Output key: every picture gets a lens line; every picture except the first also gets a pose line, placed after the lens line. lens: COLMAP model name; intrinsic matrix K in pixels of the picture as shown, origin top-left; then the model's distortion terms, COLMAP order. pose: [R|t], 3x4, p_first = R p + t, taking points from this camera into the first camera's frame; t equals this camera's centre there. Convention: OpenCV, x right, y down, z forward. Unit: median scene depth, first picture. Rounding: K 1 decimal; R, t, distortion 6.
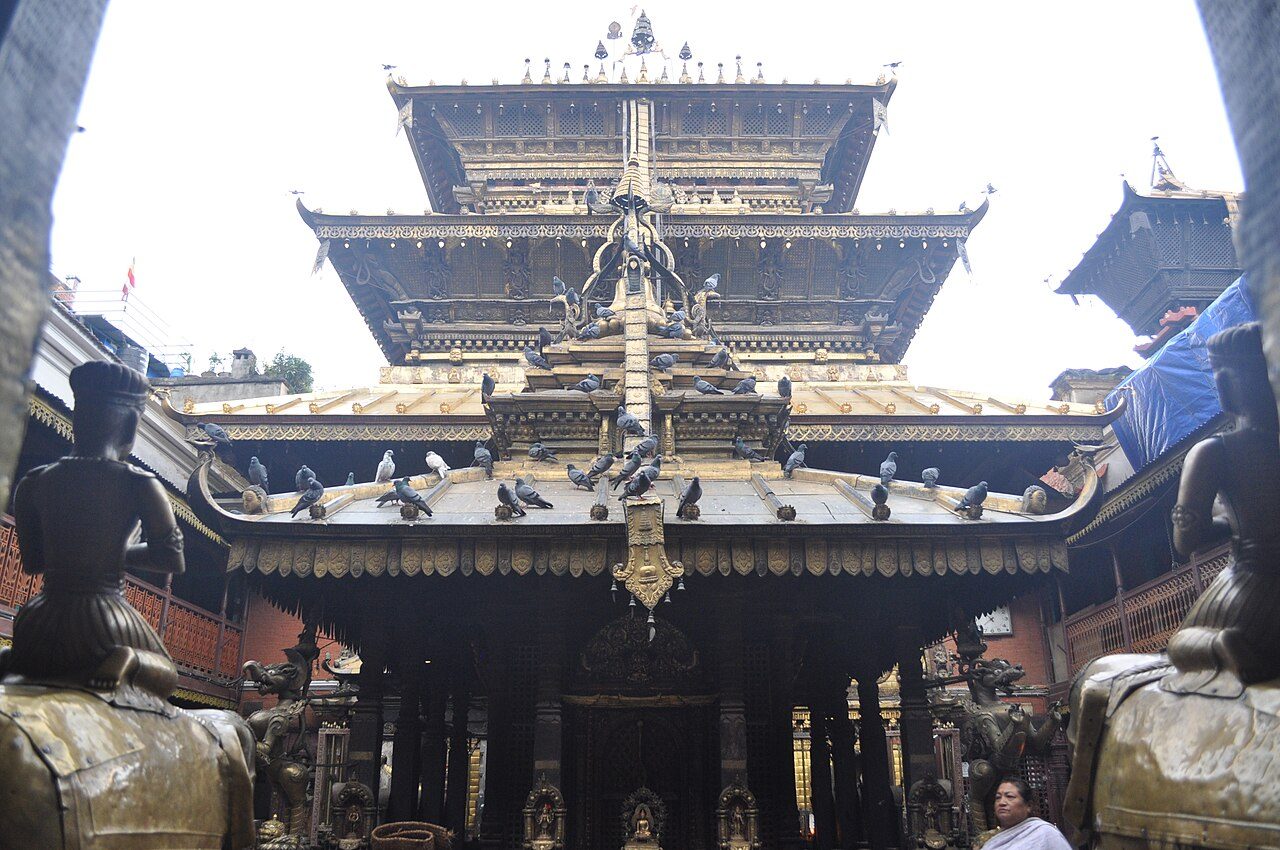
lens RADIAL K [[1017.0, 0, 639.3], [0, 1017.0, 415.9], [0, 0, 1]] dist [-0.098101, 0.025798]
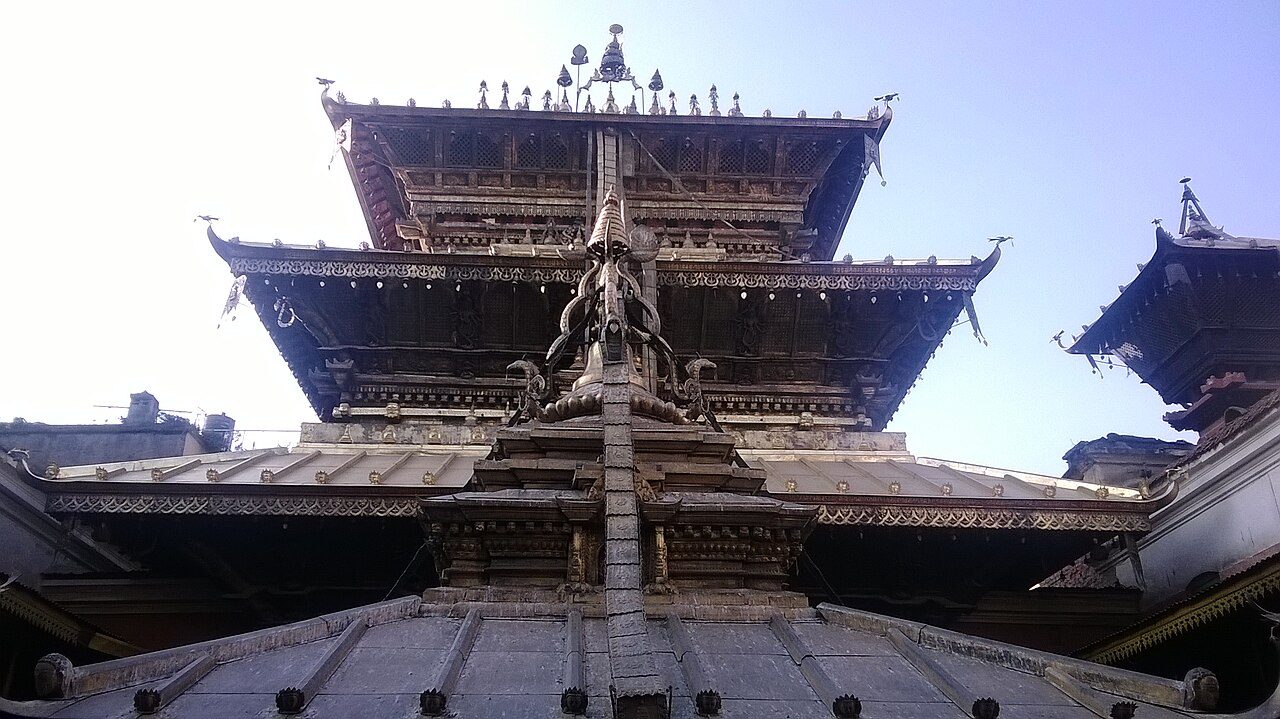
lens RADIAL K [[1032.5, 0, 630.3], [0, 1032.5, 368.8], [0, 0, 1]] dist [0.066888, -0.011858]
pose [[0.998971, 0.022368, 0.039451, -0.012239], [-0.018955, 0.996214, -0.084841, -0.024329], [-0.041200, 0.084006, 0.995613, 0.098335]]
